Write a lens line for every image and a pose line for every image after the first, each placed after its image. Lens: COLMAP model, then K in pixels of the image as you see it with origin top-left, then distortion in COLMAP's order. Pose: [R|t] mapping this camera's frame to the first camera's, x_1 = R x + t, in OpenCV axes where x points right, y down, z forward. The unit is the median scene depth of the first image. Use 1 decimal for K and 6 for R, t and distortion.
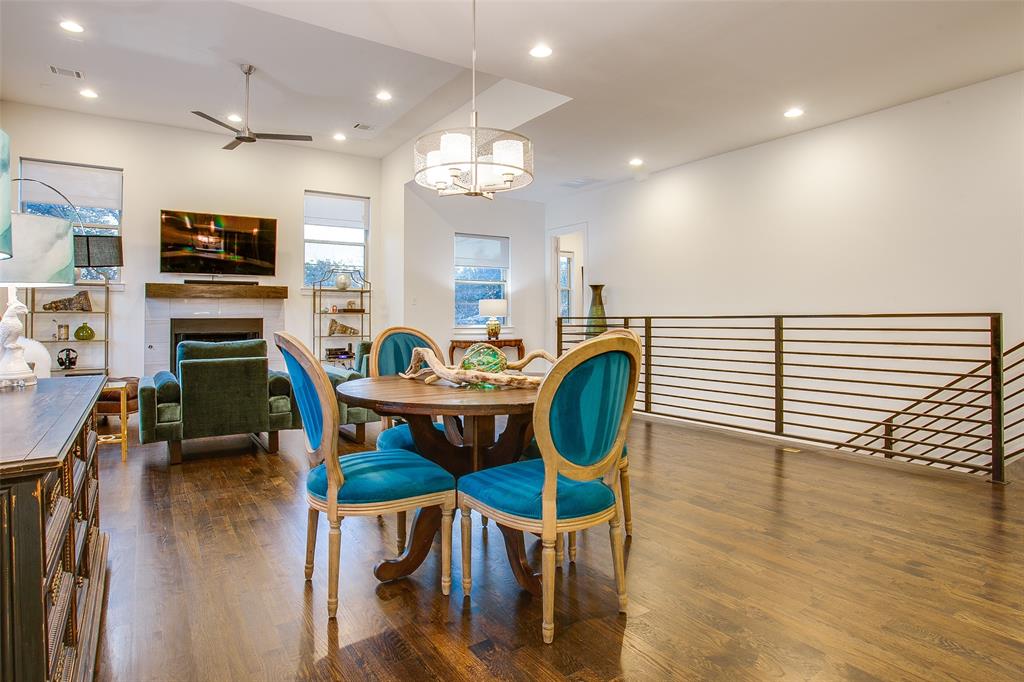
lens RADIAL K [[551.2, 0, 506.7], [0, 551.2, 312.6], [0, 0, 1]] dist [-0.079002, 0.031449]
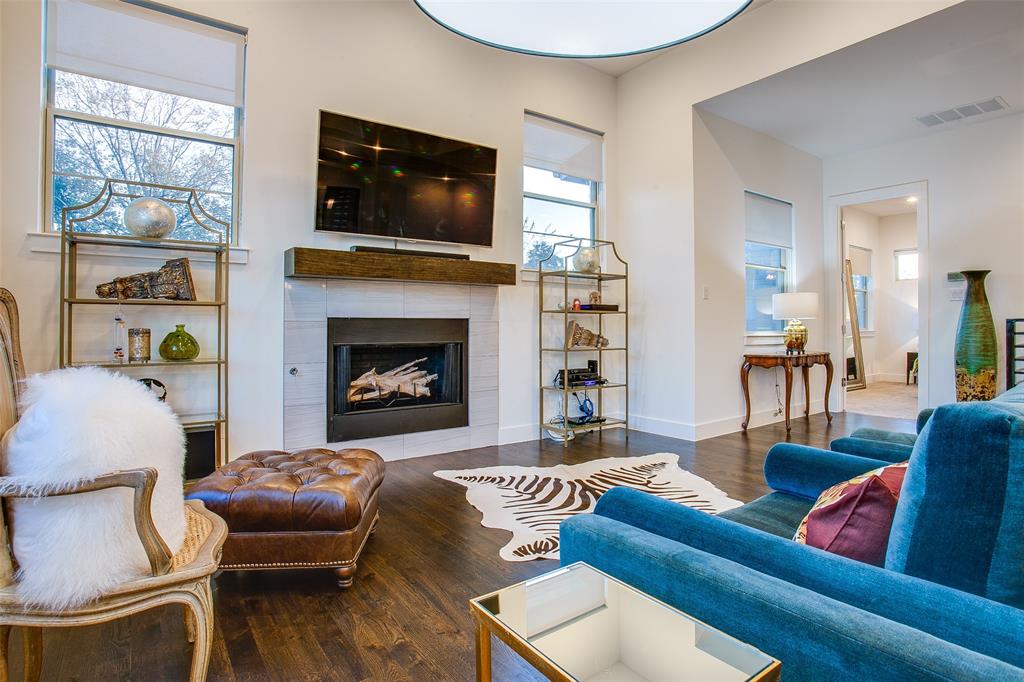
lens RADIAL K [[543.3, 0, 515.9], [0, 543.3, 320.6], [0, 0, 1]] dist [-0.069515, 0.024352]
pose [[0.998310, 0.006893, 0.057703, -0.478979], [-0.007282, 0.999952, 0.006534, 0.009167], [-0.057655, -0.006943, 0.998312, 0.462895]]
